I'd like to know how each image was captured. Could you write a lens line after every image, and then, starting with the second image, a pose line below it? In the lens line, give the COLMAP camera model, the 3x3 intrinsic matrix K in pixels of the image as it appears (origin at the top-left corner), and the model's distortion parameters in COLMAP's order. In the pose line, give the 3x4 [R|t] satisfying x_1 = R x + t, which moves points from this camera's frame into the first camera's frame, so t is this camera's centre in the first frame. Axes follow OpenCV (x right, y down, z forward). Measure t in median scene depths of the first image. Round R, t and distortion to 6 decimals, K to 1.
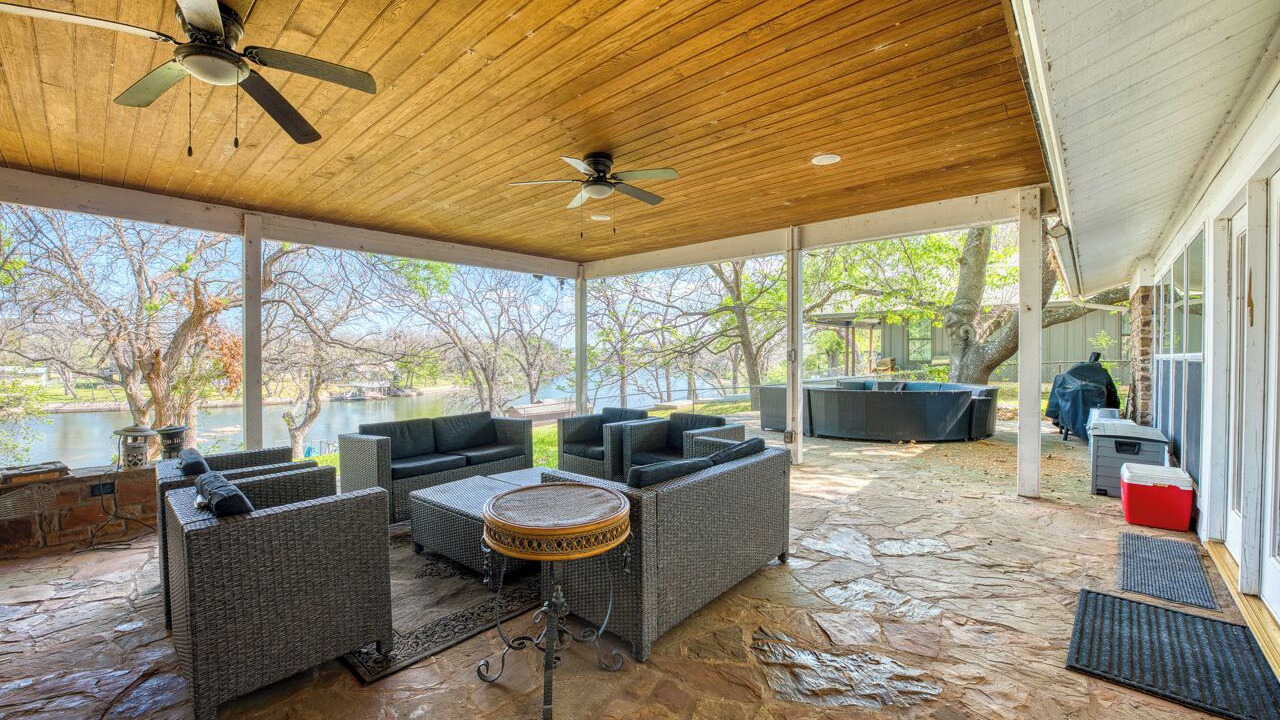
lens RADIAL K [[507.1, 0, 639.9], [0, 507.1, 359.8], [0, 0, 1]] dist [-0.002010, -0.000069]
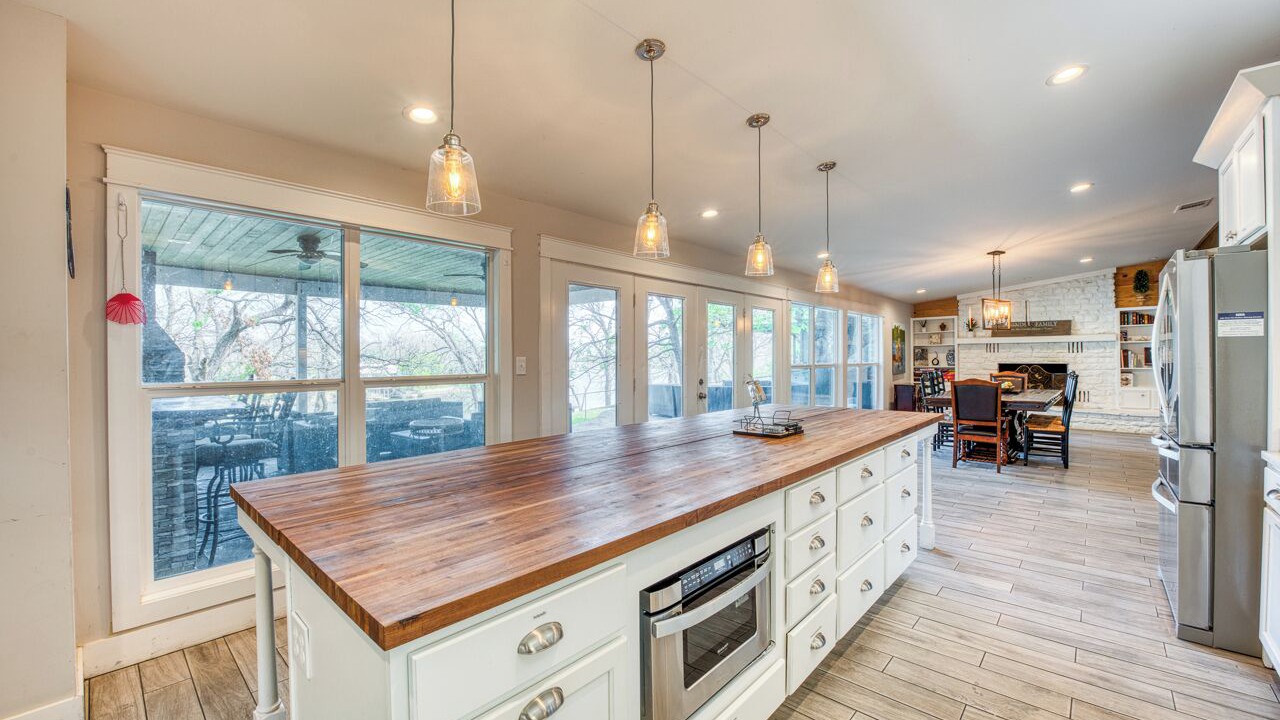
lens RADIAL K [[507.0, 0, 639.1], [0, 507.0, 361.0], [0, 0, 1]] dist [0.000282, 0.000034]
pose [[0.999974, -0.002410, -0.006730, 0.188080], [0.002408, 0.999997, -0.000374, -0.009478], [0.006731, 0.000358, 0.999977, -0.337300]]
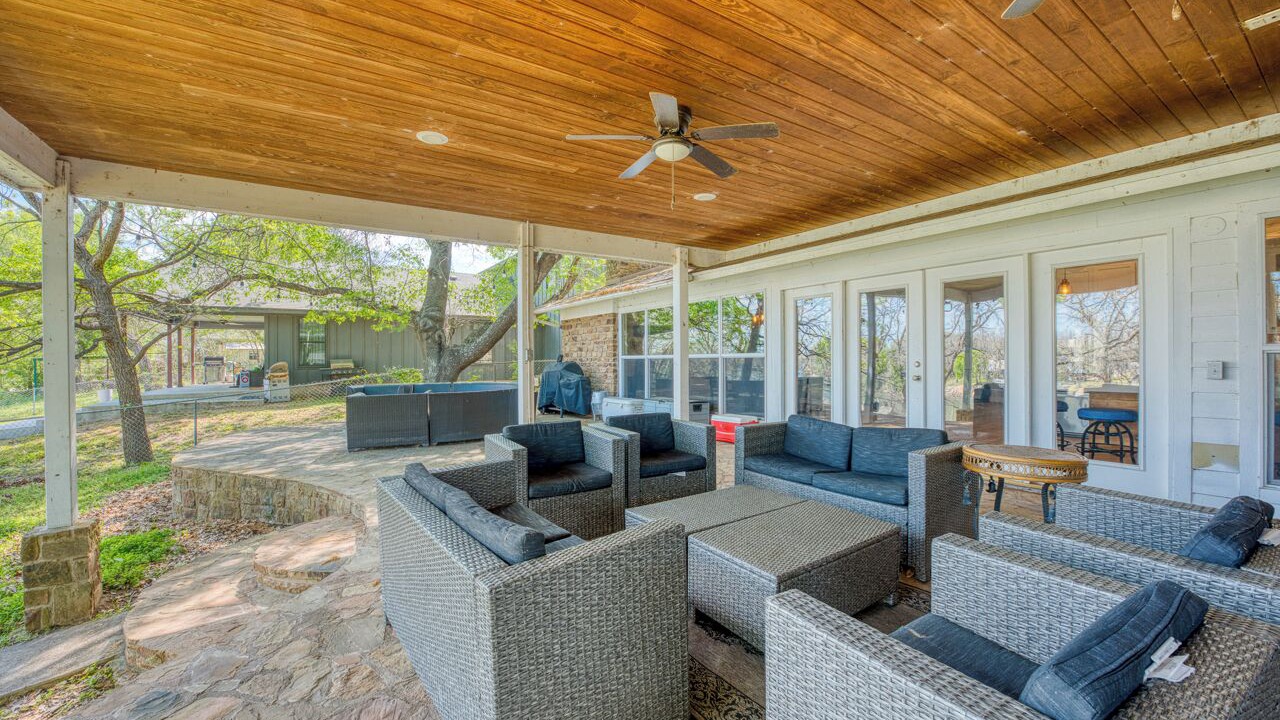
lens RADIAL K [[507.1, 0, 640.9], [0, 507.1, 359.5], [0, 0, 1]] dist [-0.002010, -0.000069]
pose [[0.256239, -0.004992, 0.966601, -0.314166], [0.018065, 0.999837, 0.000375, 0.002599], [-0.966445, 0.017366, 0.256287, 0.292431]]
